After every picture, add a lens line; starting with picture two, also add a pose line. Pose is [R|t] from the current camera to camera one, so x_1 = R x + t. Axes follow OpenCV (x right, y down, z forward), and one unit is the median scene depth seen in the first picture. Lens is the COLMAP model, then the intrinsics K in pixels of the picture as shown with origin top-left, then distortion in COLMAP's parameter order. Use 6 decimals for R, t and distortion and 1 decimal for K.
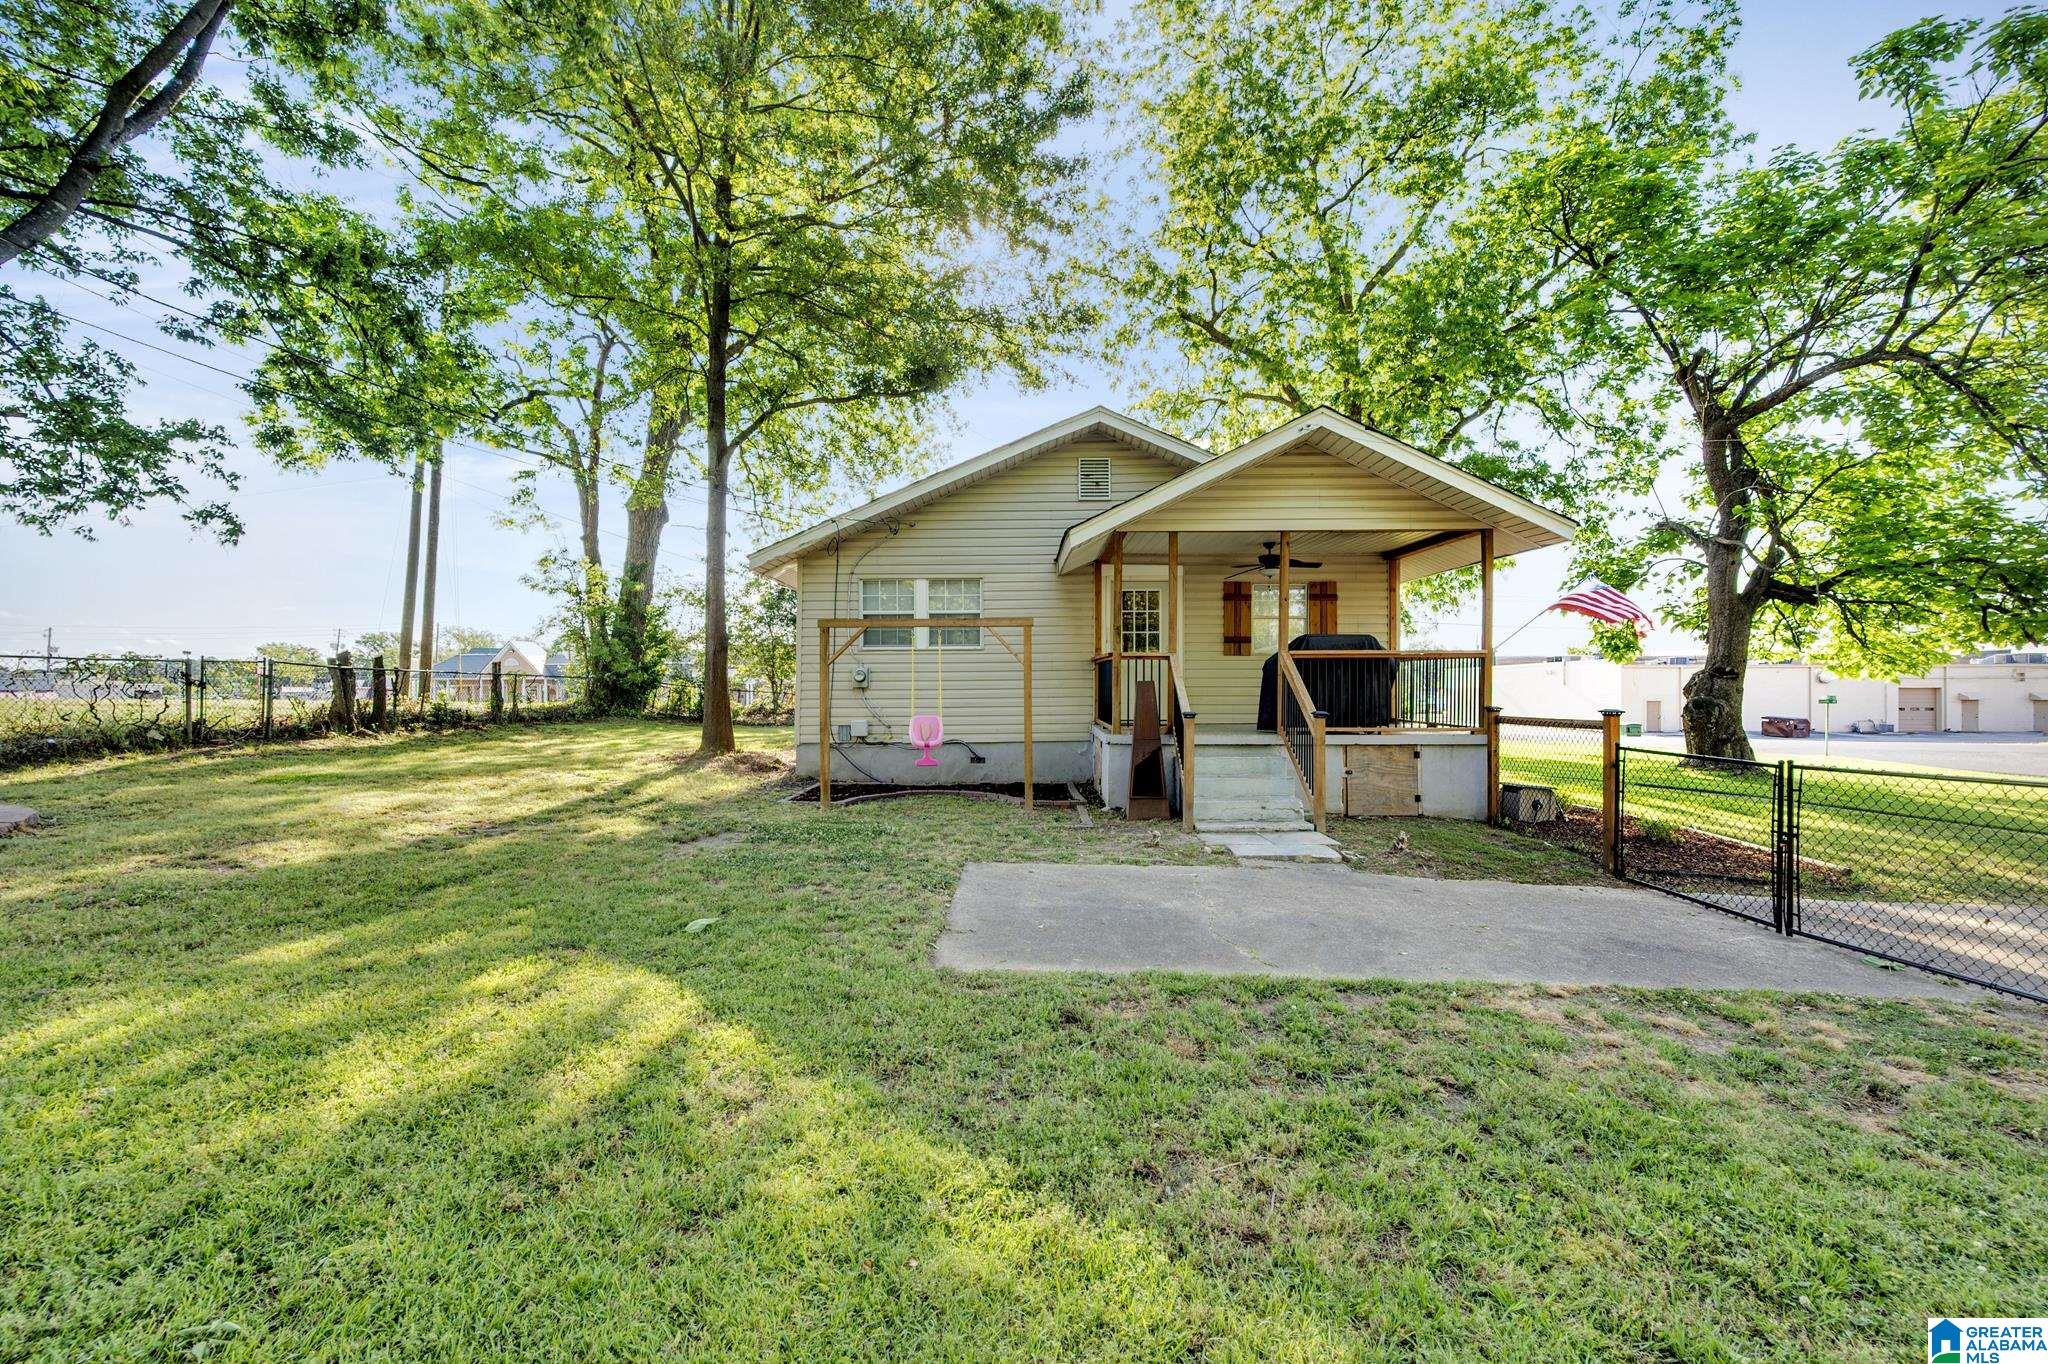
lens RADIAL K [[798.8, 0, 1023.1], [0, 798.8, 689.3], [0, 0, 1]] dist [-0.001914, -0.000178]
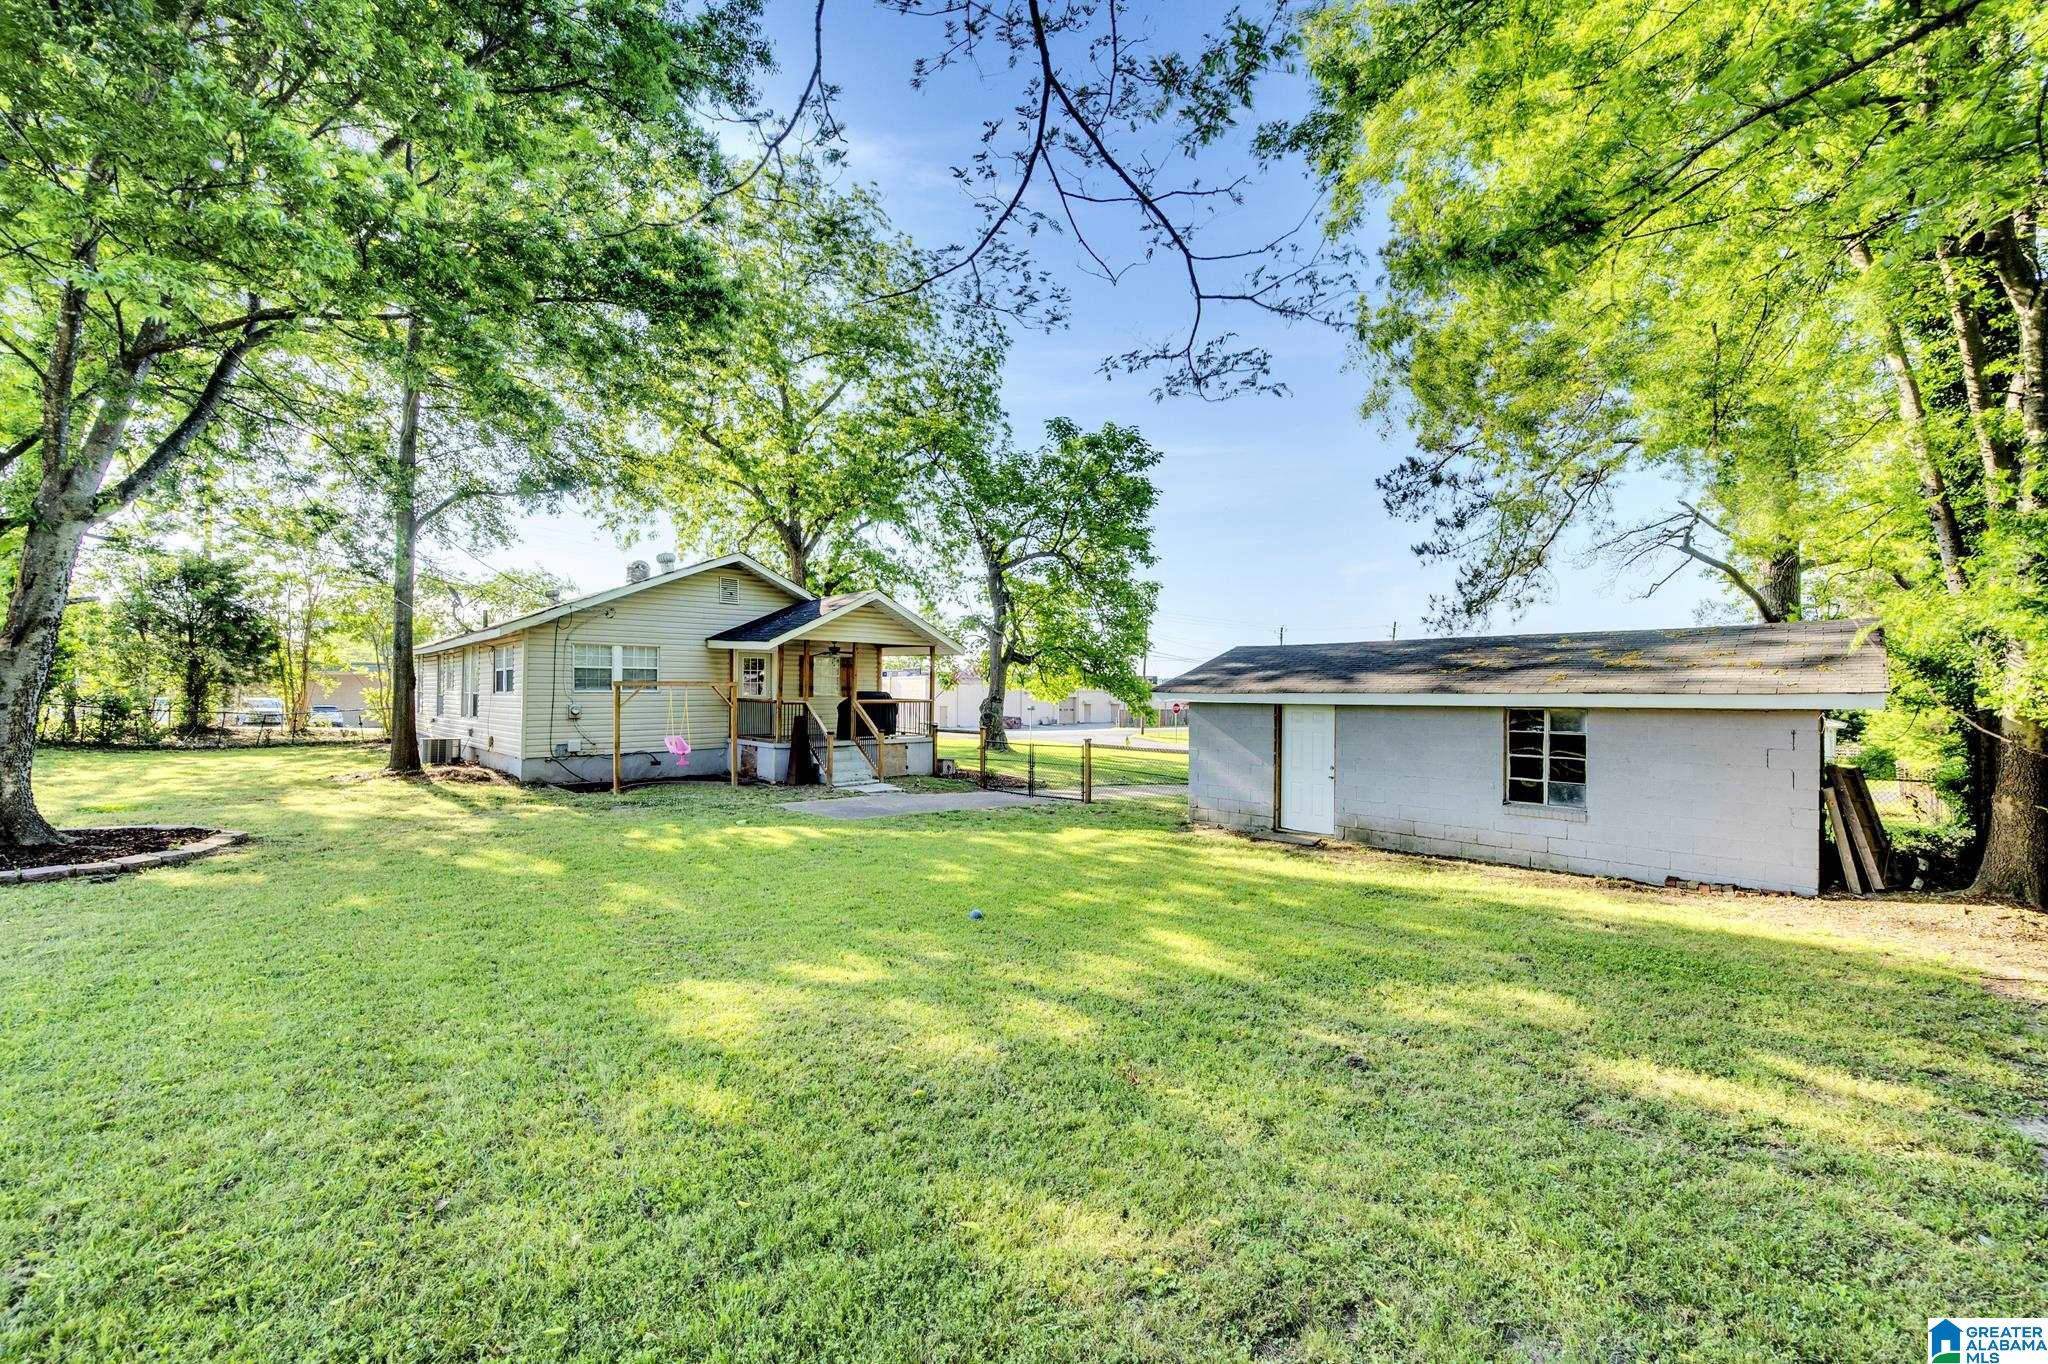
lens RADIAL K [[798.8, 0, 1019.3], [0, 798.8, 691.0], [0, 0, 1]] dist [-0.001914, -0.000178]
pose [[0.709780, 0.007426, 0.704384, -0.551684], [-0.005872, 0.999972, -0.004626, -0.042150], [-0.704399, -0.000853, 0.709804, -0.511033]]
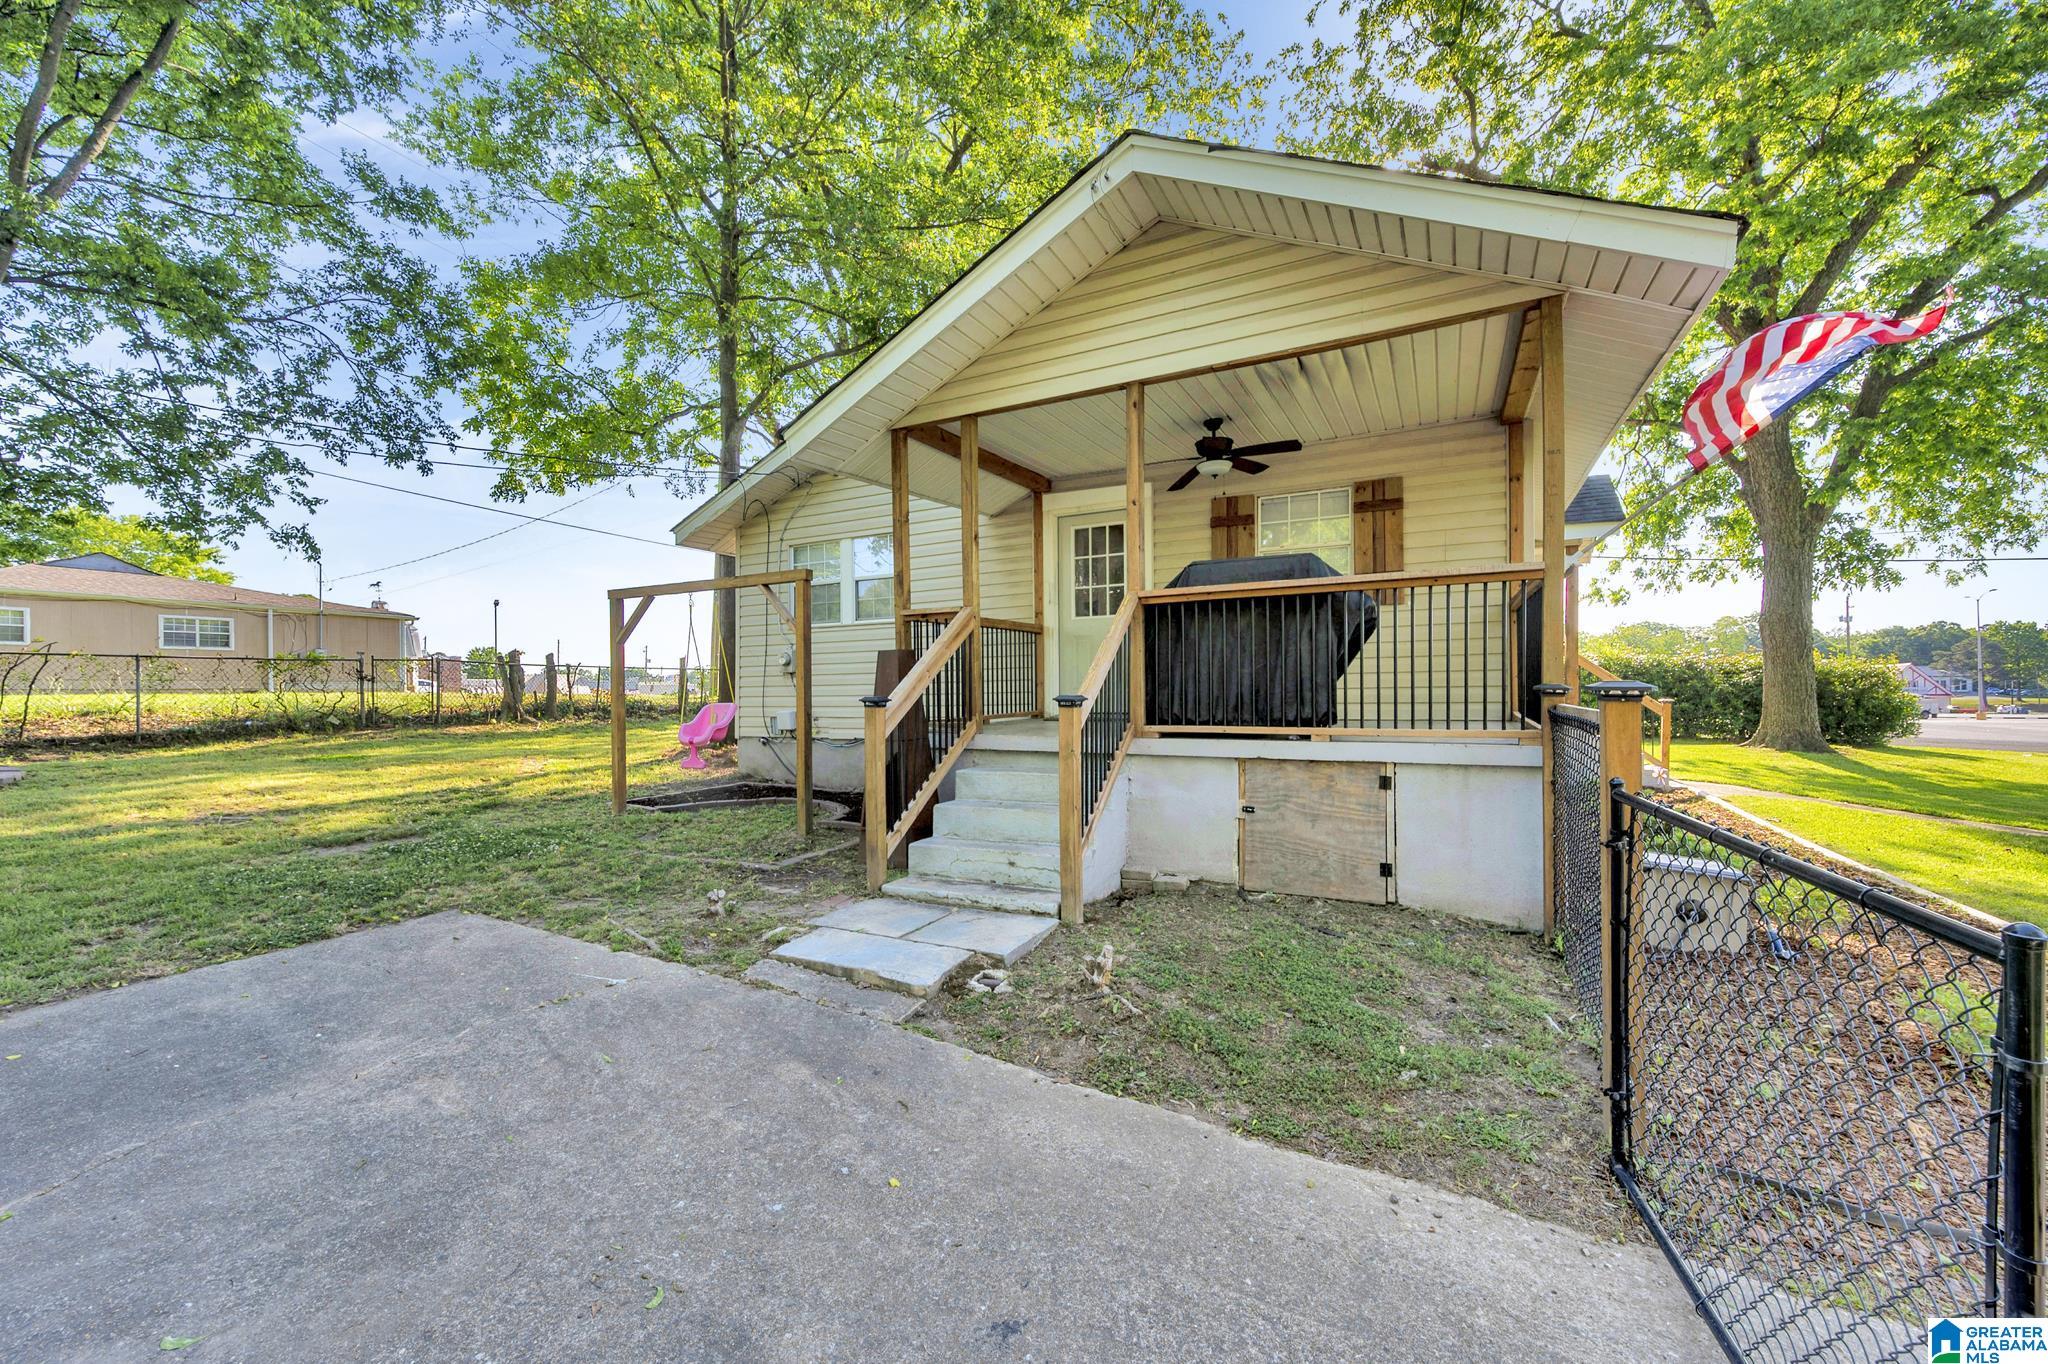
lens RADIAL K [[798.8, 0, 1021.5], [0, 798.8, 701.2], [0, 0, 1]] dist [-0.001914, -0.000178]
pose [[0.892382, -0.000764, -0.451281, 0.342342], [0.009807, 0.999795, 0.017701, 0.013051], [0.451175, -0.020222, 0.892206, 0.299228]]
